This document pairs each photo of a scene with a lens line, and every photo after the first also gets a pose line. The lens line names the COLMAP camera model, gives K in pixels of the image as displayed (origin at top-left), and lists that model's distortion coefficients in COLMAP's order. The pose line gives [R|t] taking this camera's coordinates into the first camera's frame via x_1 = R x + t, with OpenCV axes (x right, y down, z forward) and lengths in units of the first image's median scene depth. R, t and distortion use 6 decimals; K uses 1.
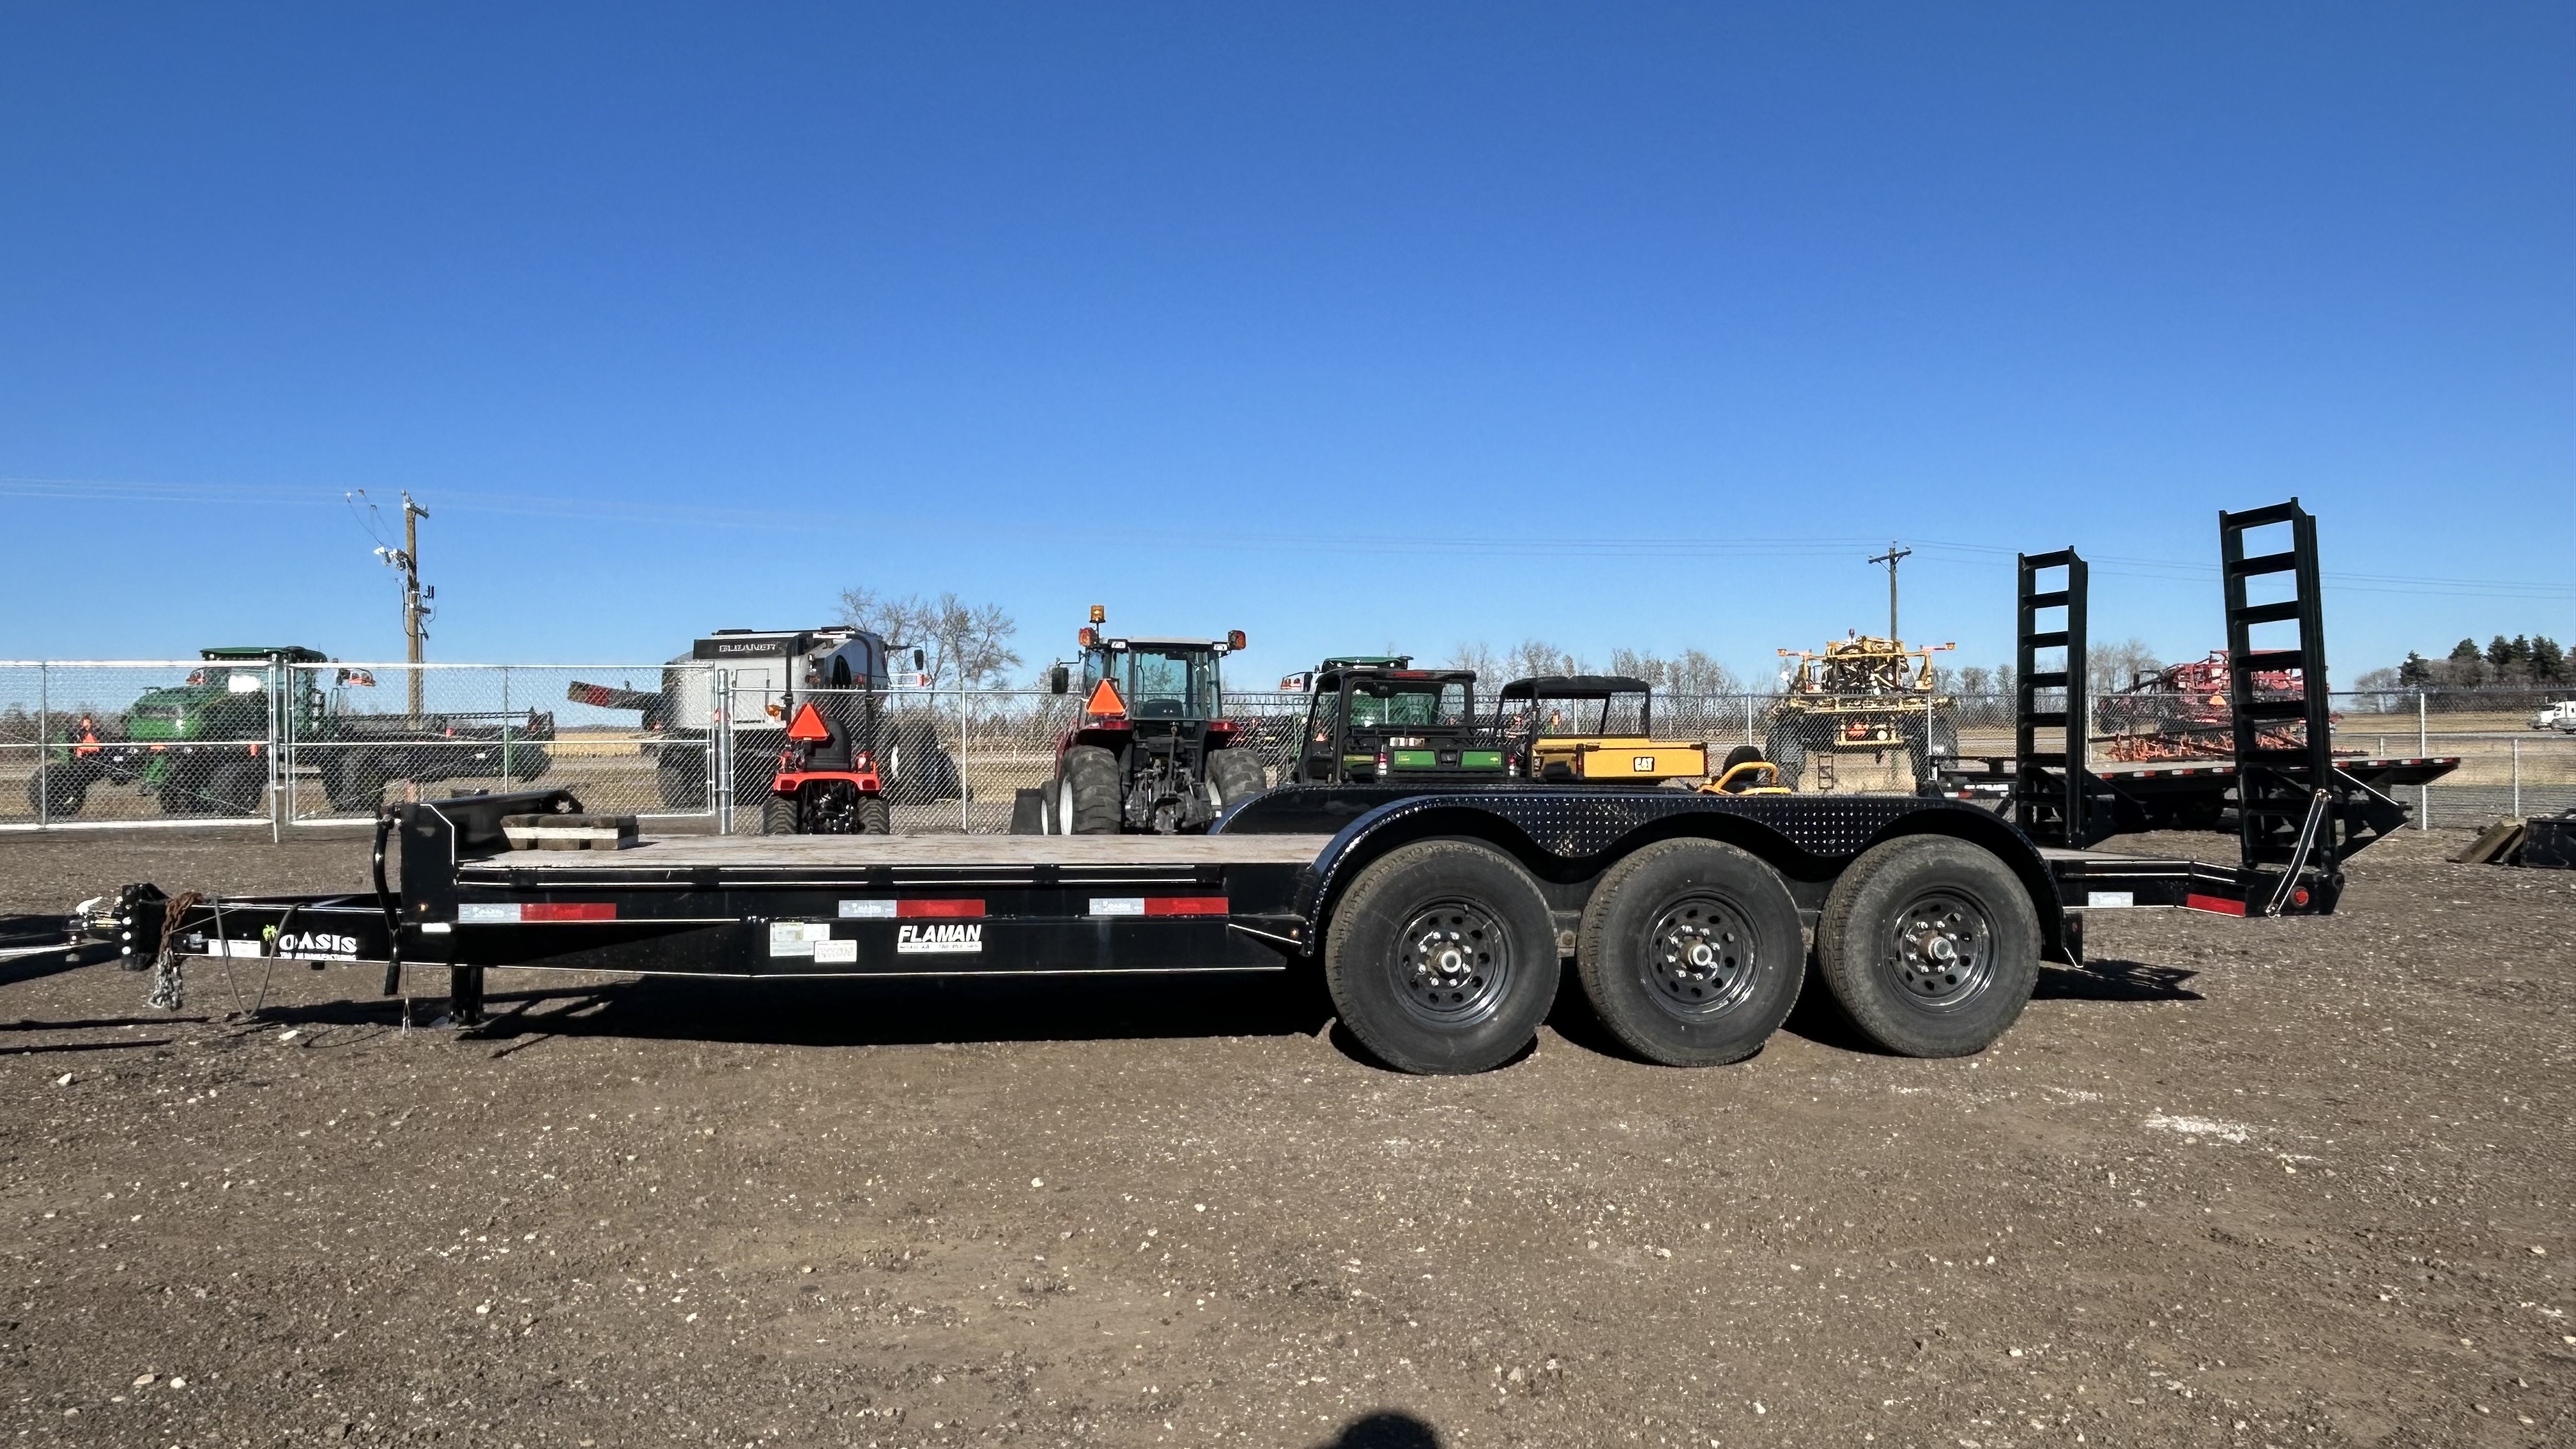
lens RADIAL K [[1835.1, 0, 1277.0], [0, 1835.1, 721.7], [0, 0, 1]] dist [0.008604, -0.016288]
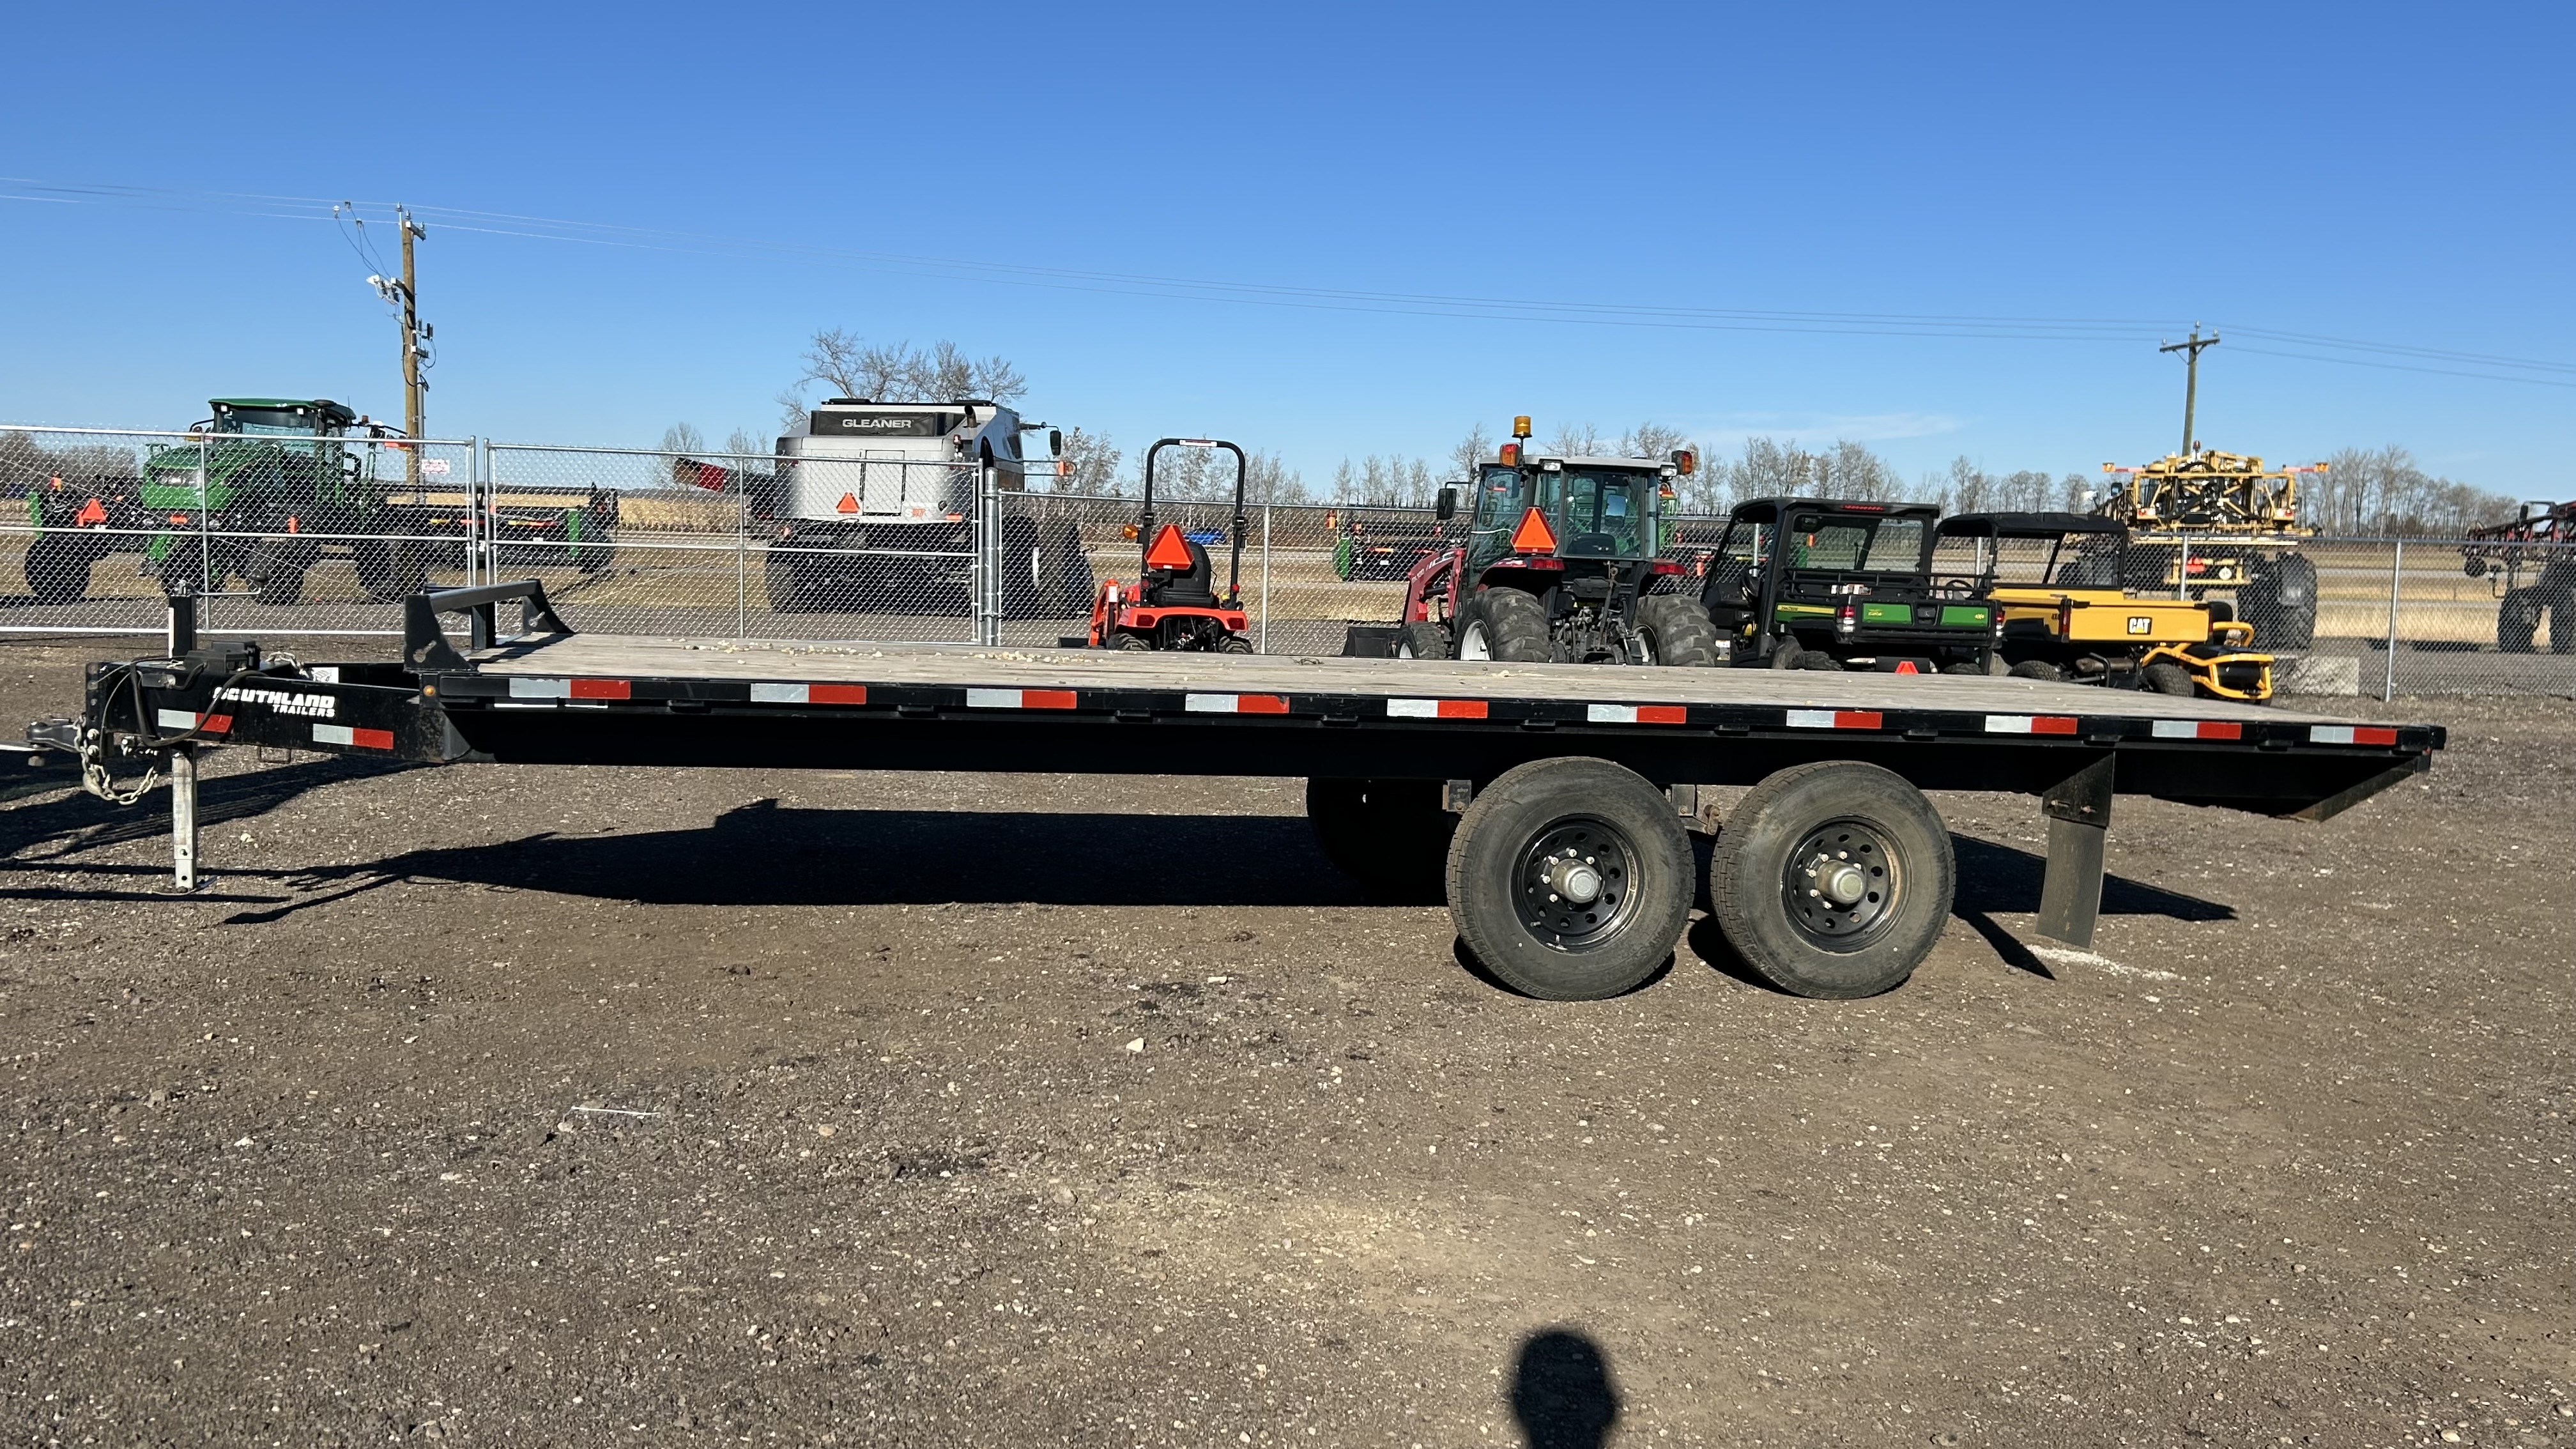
lens RADIAL K [[2197.7, 0, 1281.8], [0, 2197.7, 745.8], [0, 0, 1]] dist [0.056760, -0.037719]
pose [[0.999232, 0.036412, -0.014446, -0.120290], [-0.034665, 0.993675, 0.106810, -0.011663], [0.018244, -0.106227, 0.994175, -0.001810]]
